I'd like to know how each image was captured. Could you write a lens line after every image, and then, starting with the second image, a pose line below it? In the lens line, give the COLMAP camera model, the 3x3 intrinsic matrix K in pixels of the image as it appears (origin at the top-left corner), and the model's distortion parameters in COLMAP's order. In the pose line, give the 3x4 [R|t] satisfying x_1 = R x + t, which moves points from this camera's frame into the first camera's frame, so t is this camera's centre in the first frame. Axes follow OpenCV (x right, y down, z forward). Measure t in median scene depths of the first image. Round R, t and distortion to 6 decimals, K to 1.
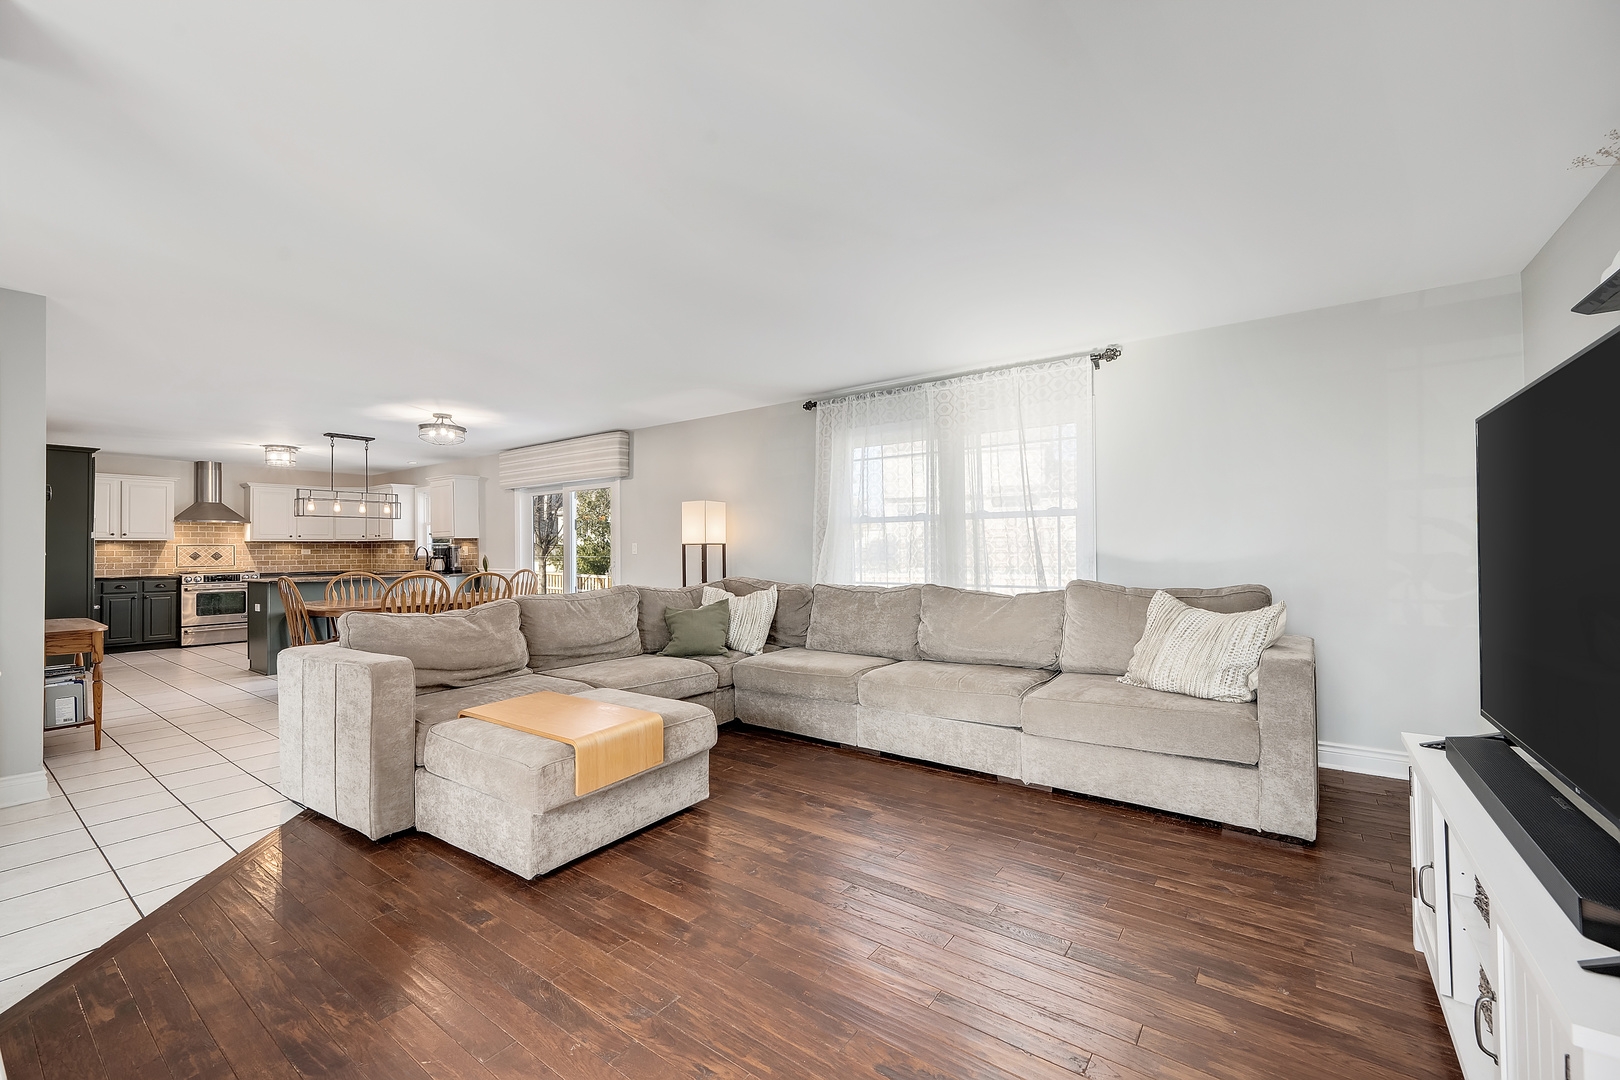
lens RADIAL K [[639.3, 0, 773.2], [0, 639.3, 543.9], [0, 0, 1]] dist [0.001467, -0.000841]
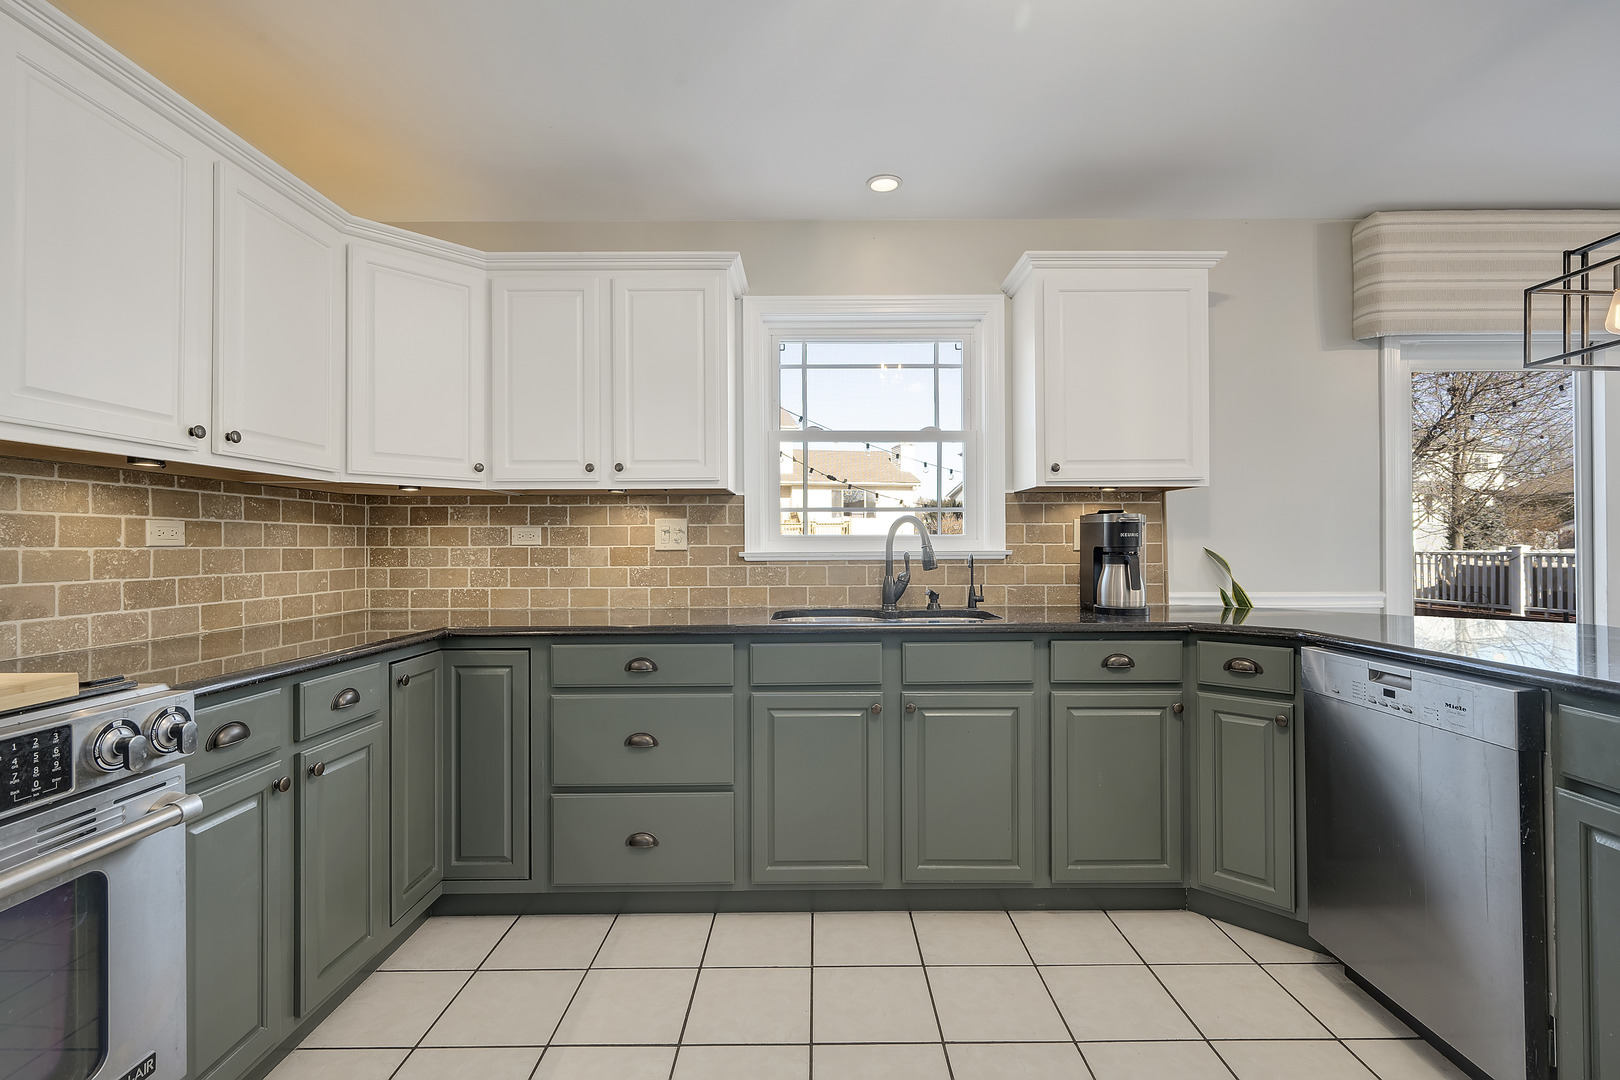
lens RADIAL K [[751.1, 0, 837.7], [0, 751.1, 542.7], [0, 0, 1]] dist [-0.000206, -0.001473]
pose [[0.801670, 0.006921, 0.597727, -0.823513], [-0.005521, 0.999976, -0.004174, 0.017396], [-0.597742, 0.000046, 0.801689, 0.843124]]
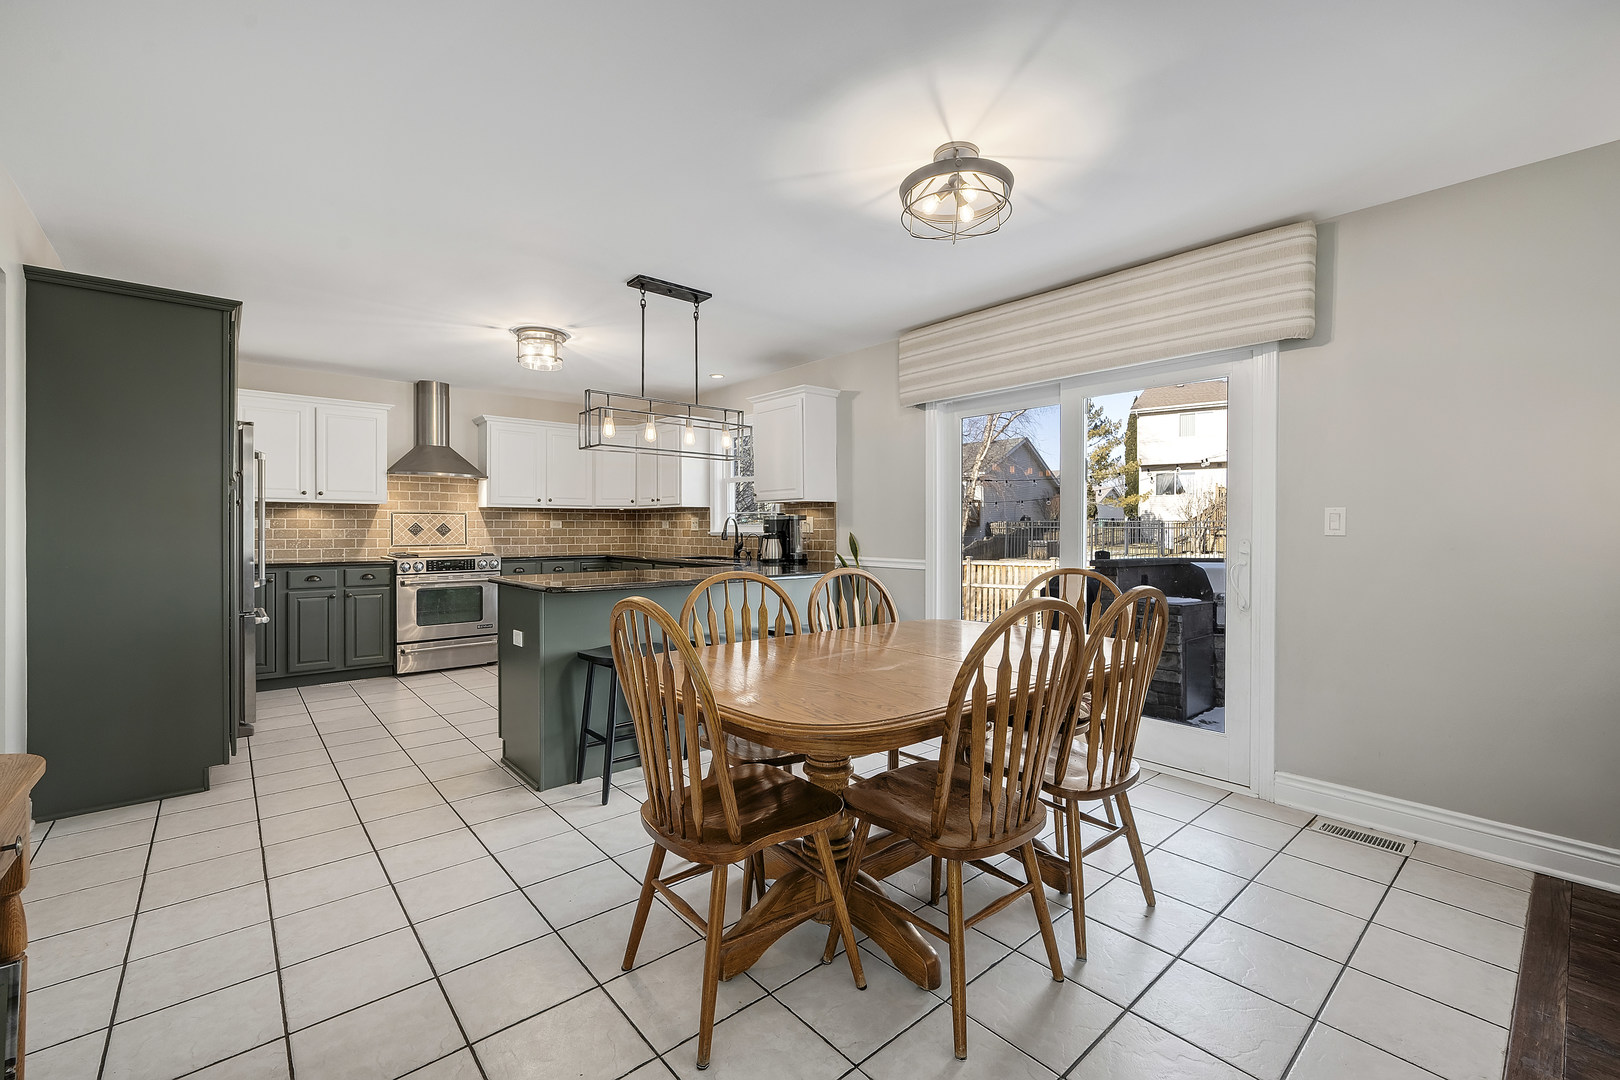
lens RADIAL K [[751.1, 0, 800.4], [0, 751.1, 536.7], [0, 0, 1]] dist [-0.000206, -0.001473]
pose [[0.964252, 0.011847, -0.264723, -0.336272], [-0.006209, 0.999736, 0.022123, 0.007368], [0.264916, -0.019688, 0.964071, 0.381471]]
